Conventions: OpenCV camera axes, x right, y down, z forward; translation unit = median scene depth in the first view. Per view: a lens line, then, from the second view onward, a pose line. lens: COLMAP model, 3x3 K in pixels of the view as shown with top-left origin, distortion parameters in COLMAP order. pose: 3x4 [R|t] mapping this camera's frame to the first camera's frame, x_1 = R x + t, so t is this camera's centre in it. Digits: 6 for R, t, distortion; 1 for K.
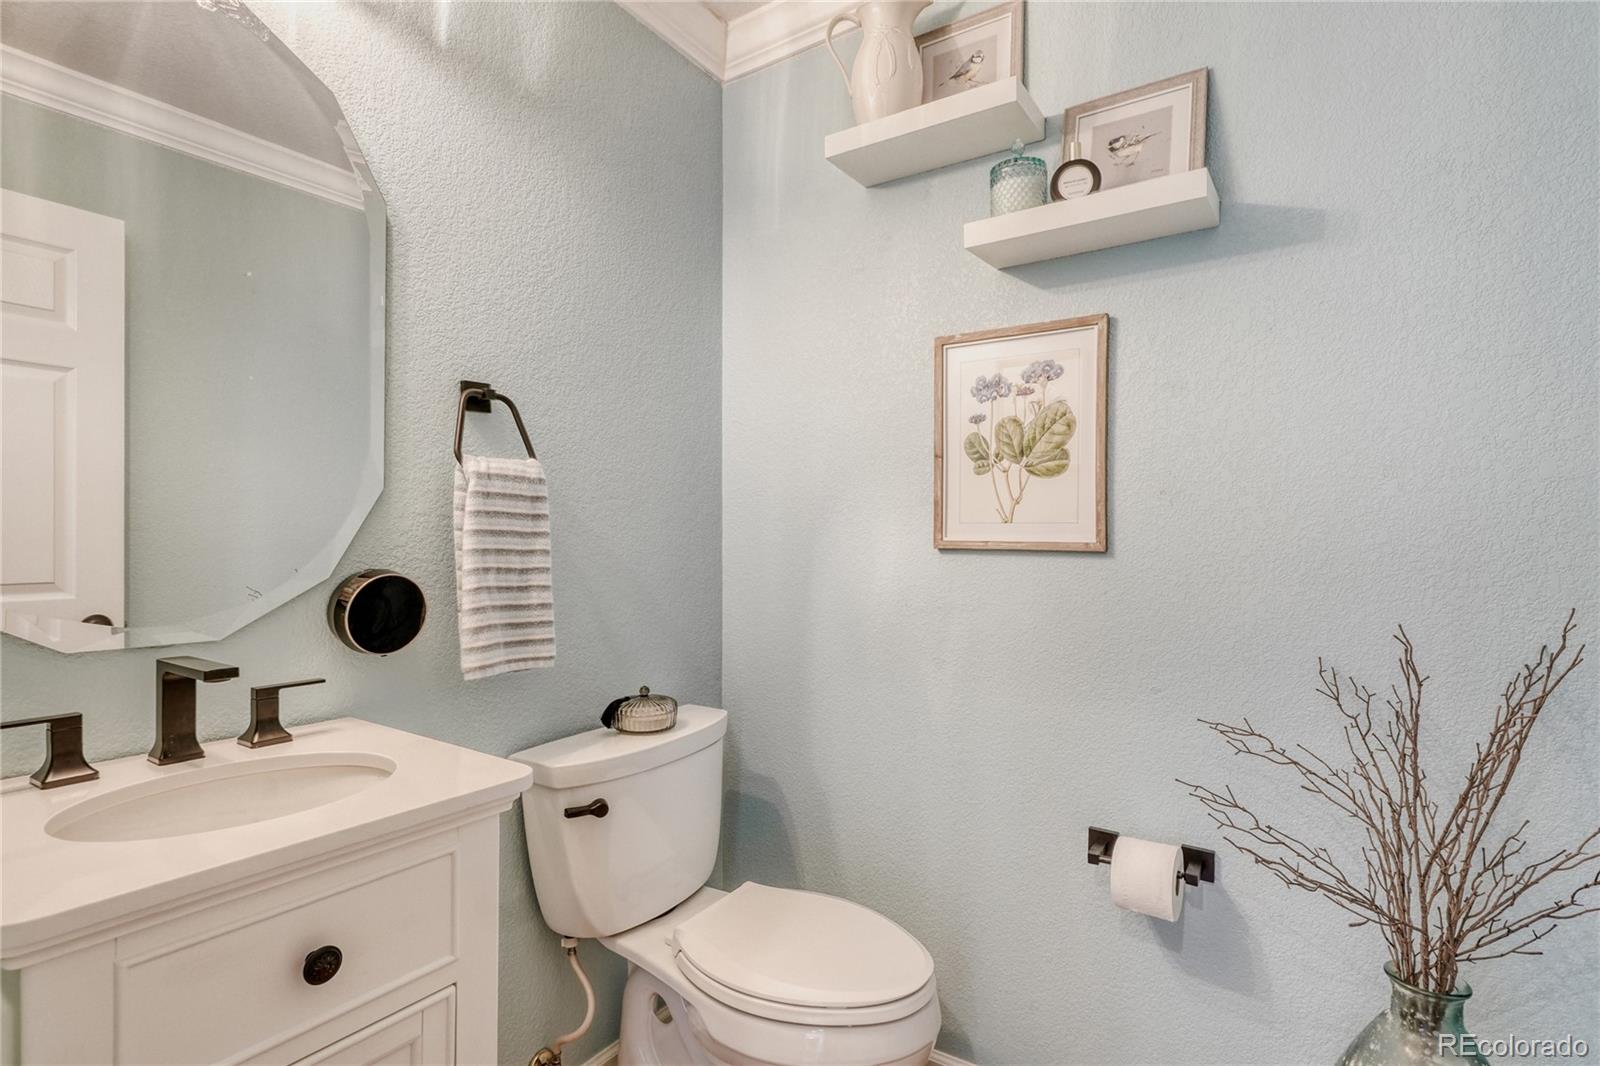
lens RADIAL K [[780.8, 0, 805.9], [0, 780.8, 535.4], [0, 0, 1]] dist [-0.003890, -0.000588]
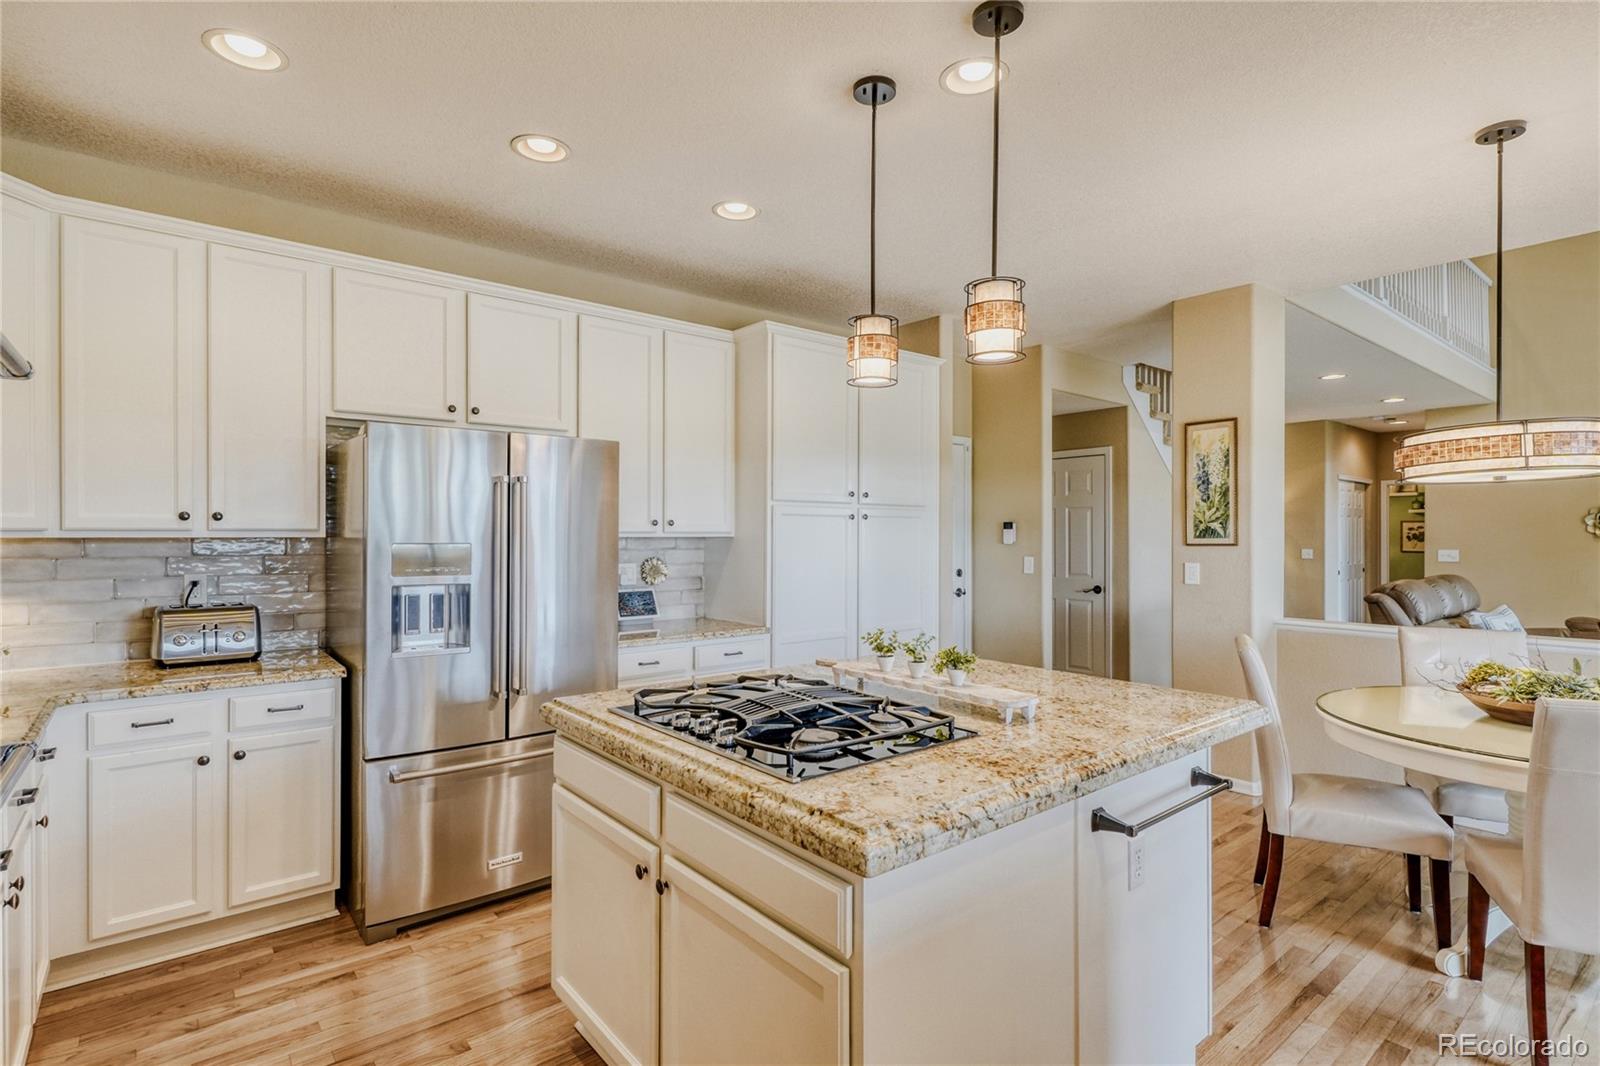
lens RADIAL K [[780.8, 0, 805.9], [0, 780.8, 535.4], [0, 0, 1]] dist [-0.003890, -0.000588]
pose [[0.960648, -0.006286, -0.277697, -3.125727], [0.005041, 0.999974, -0.005197, -0.121405], [0.277722, 0.003593, 0.960655, -7.443084]]
